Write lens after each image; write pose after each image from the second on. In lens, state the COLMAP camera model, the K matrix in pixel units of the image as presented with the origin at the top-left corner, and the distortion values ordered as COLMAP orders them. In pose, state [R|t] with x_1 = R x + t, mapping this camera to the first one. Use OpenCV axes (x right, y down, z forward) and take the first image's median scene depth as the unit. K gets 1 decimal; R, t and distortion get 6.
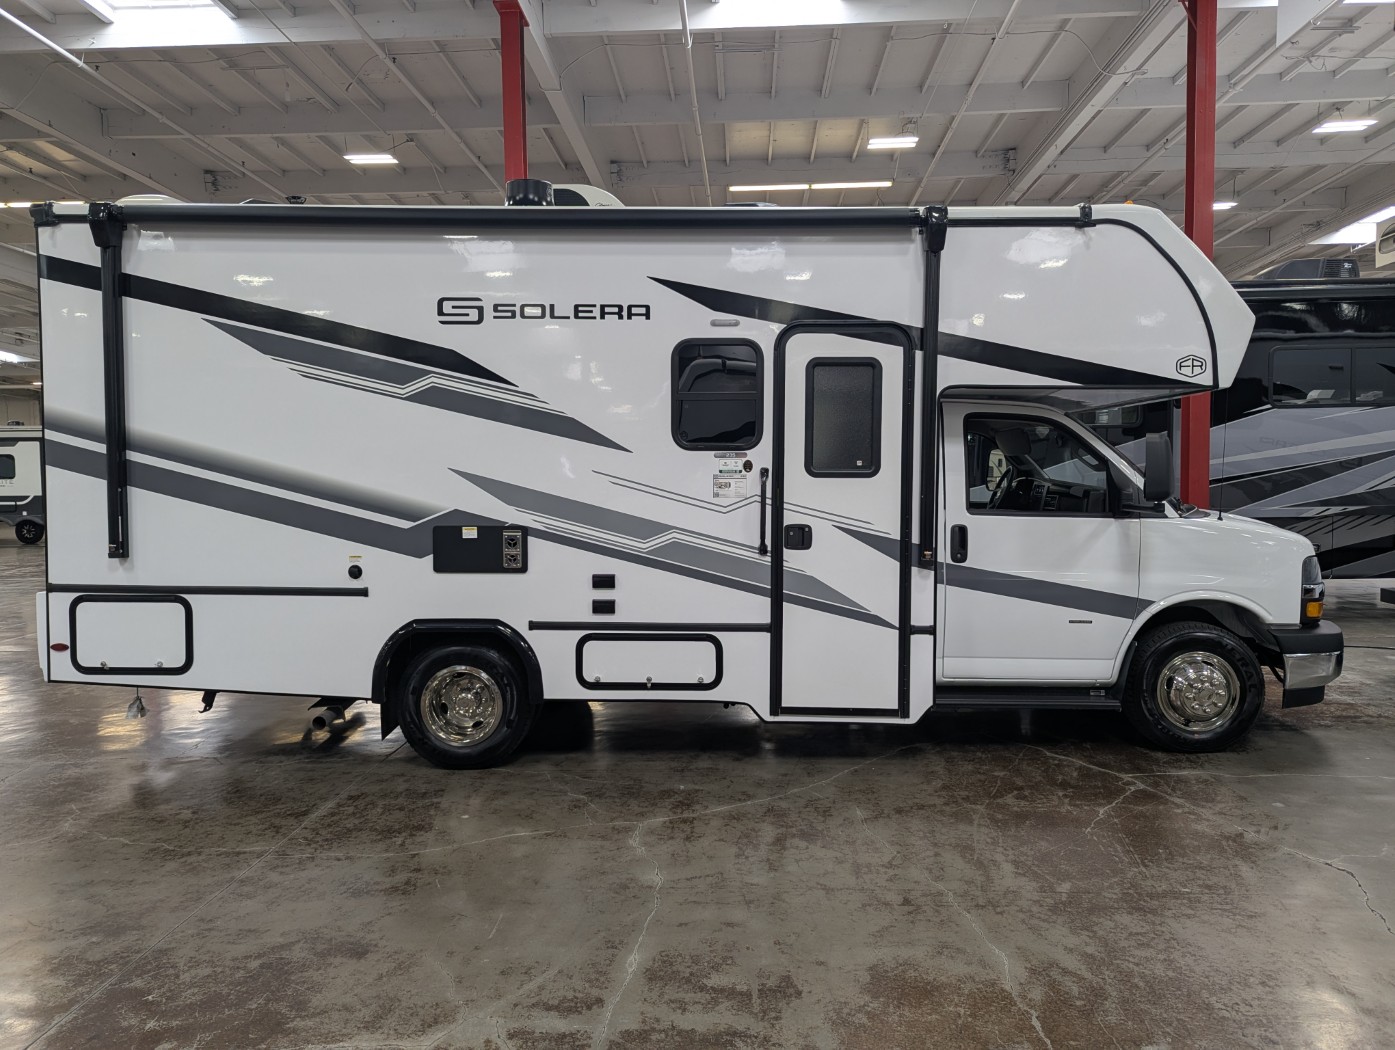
lens RADIAL K [[990.6, 0, 697.5], [0, 990.6, 525.0], [0, 0, 1]] dist [0.077843, -0.070355]
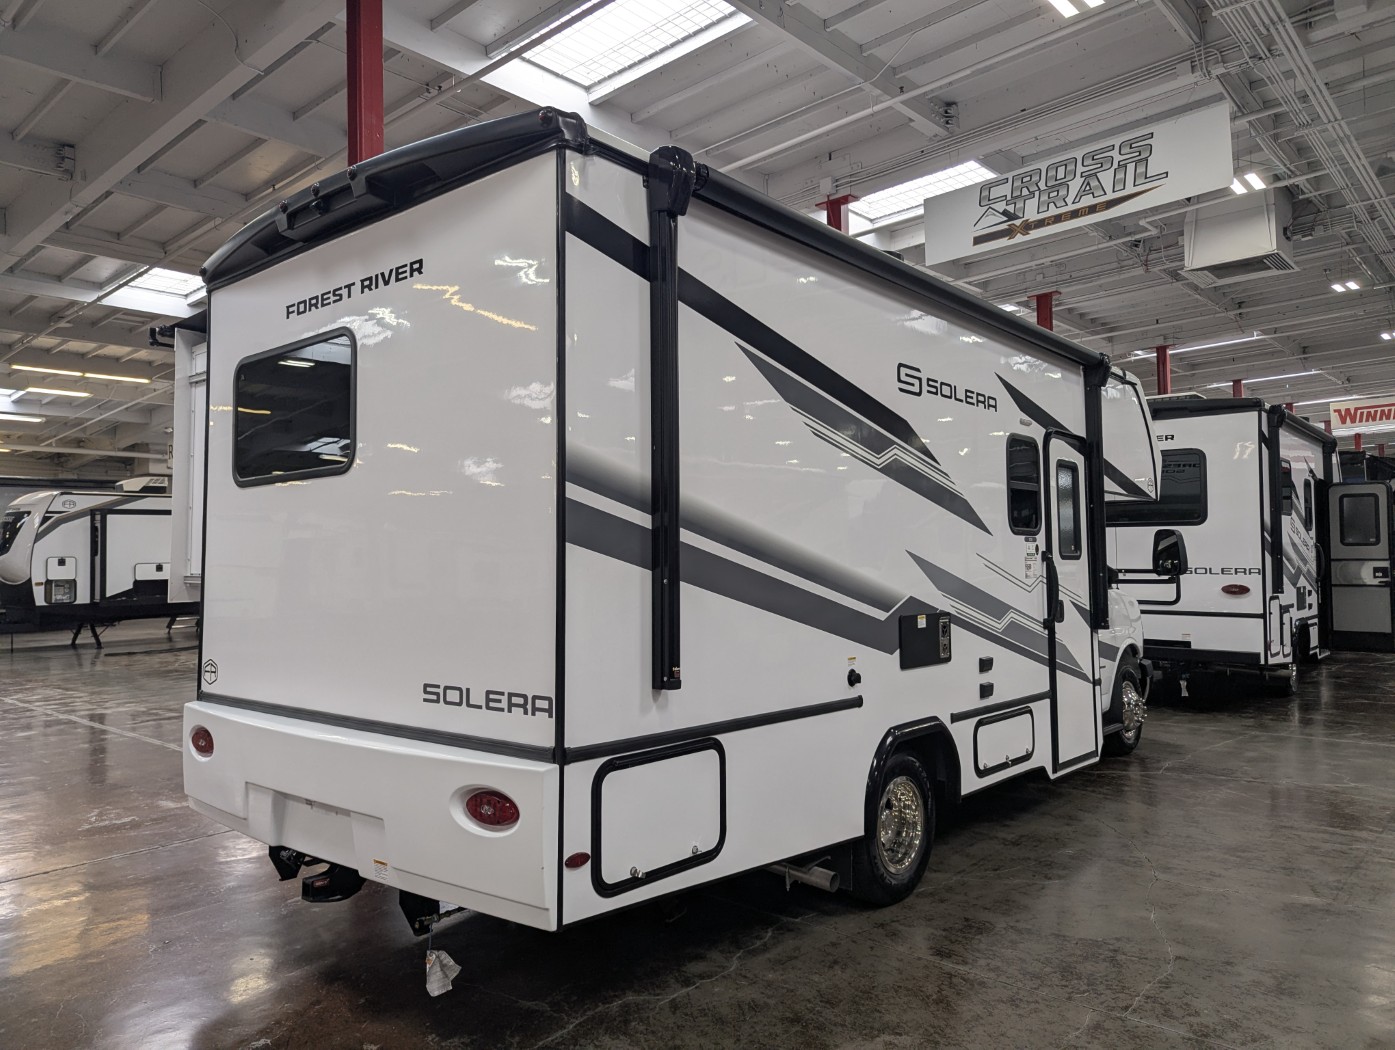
lens RADIAL K [[990.6, 0, 697.5], [0, 990.6, 525.0], [0, 0, 1]] dist [0.077843, -0.070355]
pose [[0.621163, 0.025871, 0.783254, -1.072681], [0.055565, 0.995486, -0.076947, -0.021718], [-0.781709, 0.091318, 0.616922, 0.598413]]
